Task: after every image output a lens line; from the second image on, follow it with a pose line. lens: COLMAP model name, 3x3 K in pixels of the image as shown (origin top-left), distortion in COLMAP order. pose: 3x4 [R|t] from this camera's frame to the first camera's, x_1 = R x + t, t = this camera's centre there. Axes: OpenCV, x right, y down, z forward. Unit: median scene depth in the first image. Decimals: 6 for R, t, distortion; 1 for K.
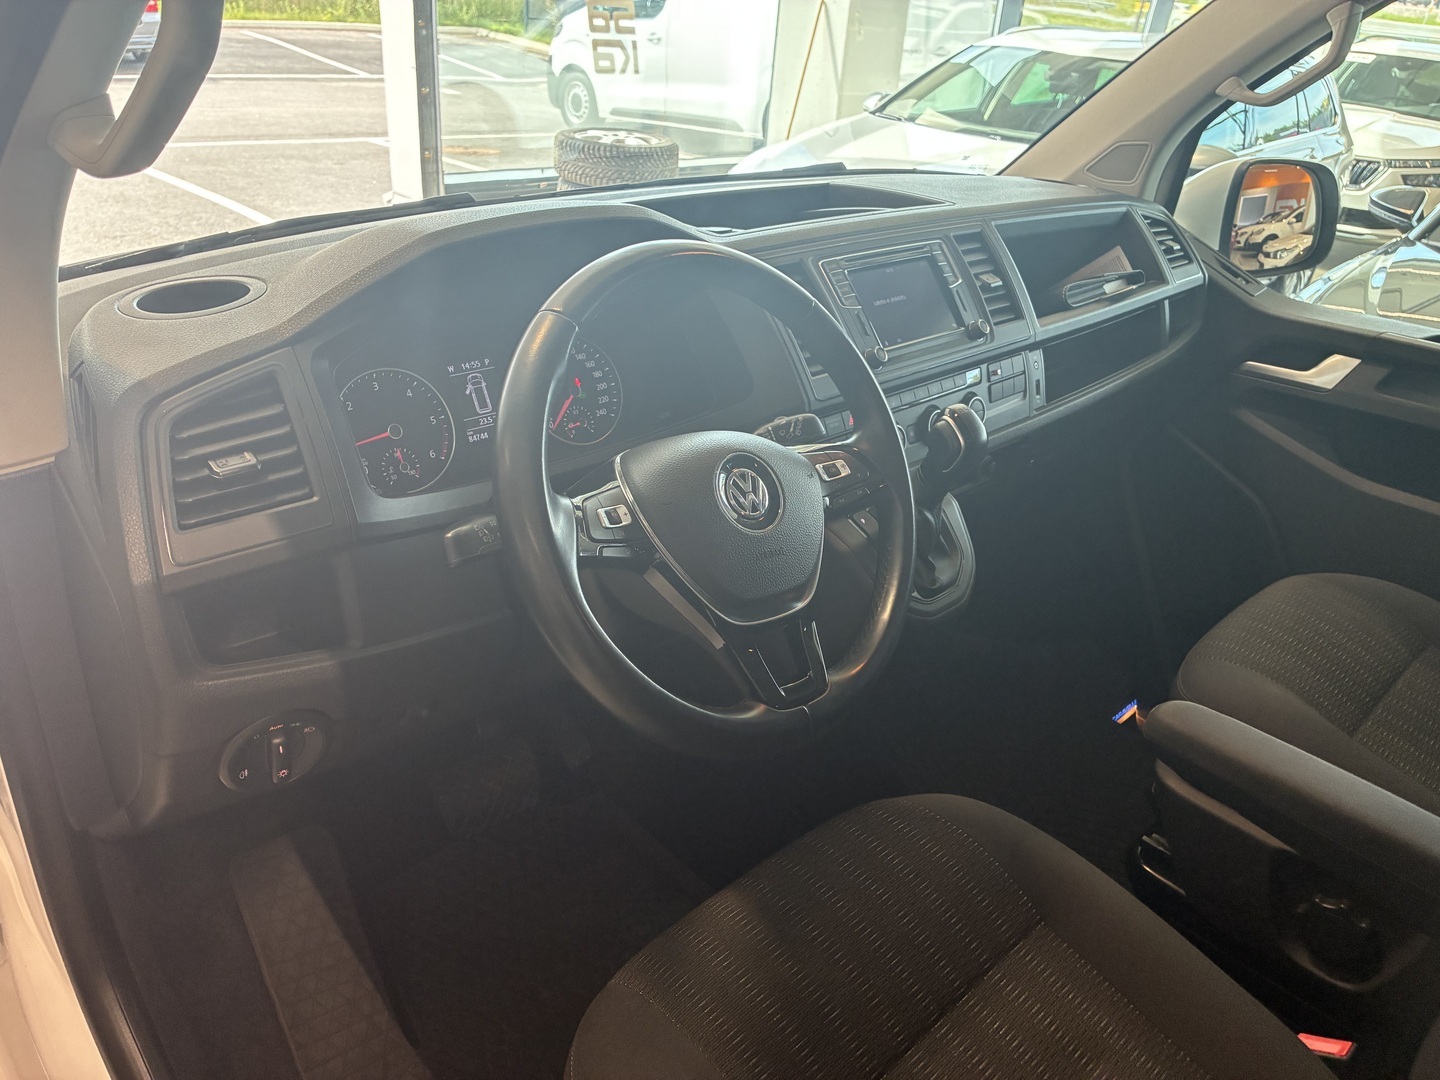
lens RADIAL K [[1081.4, 0, 720.0], [0, 1081.4, 540.0], [0, 0, 1]] dist [0.073419, -0.107209]
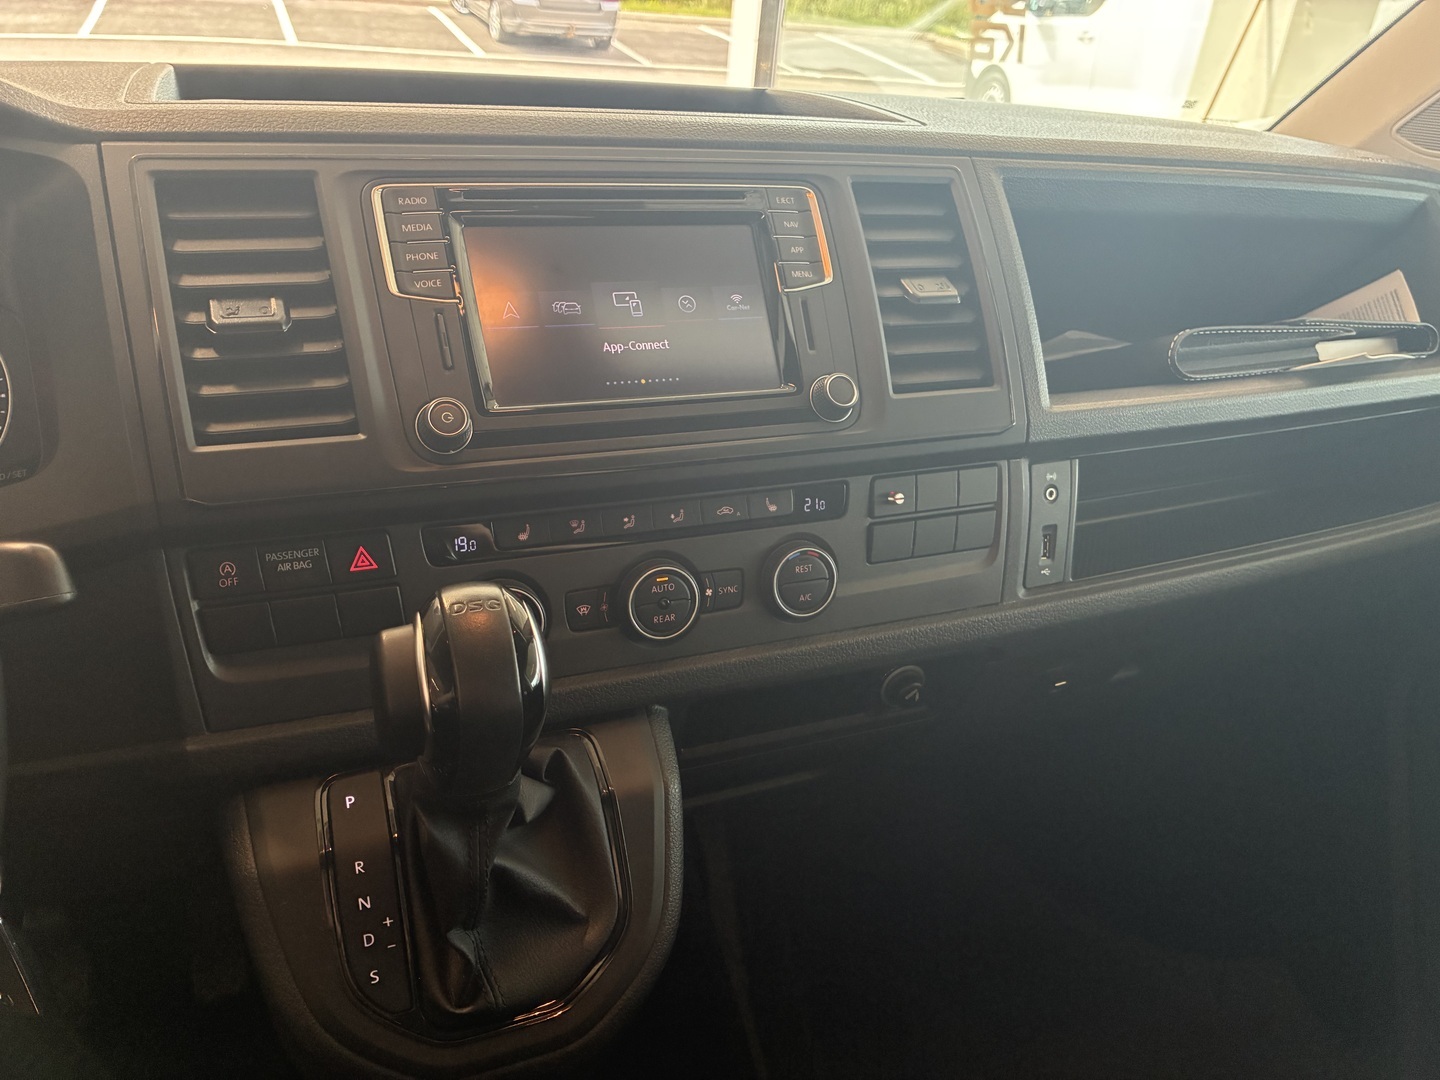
lens RADIAL K [[1081.4, 0, 720.0], [0, 1081.4, 540.0], [0, 0, 1]] dist [0.073419, -0.107209]
pose [[0.925361, 0.183114, -0.331927, 0.244776], [-0.186010, 0.982271, 0.023323, -0.097613], [0.330313, 0.040159, 0.943017, 0.407846]]
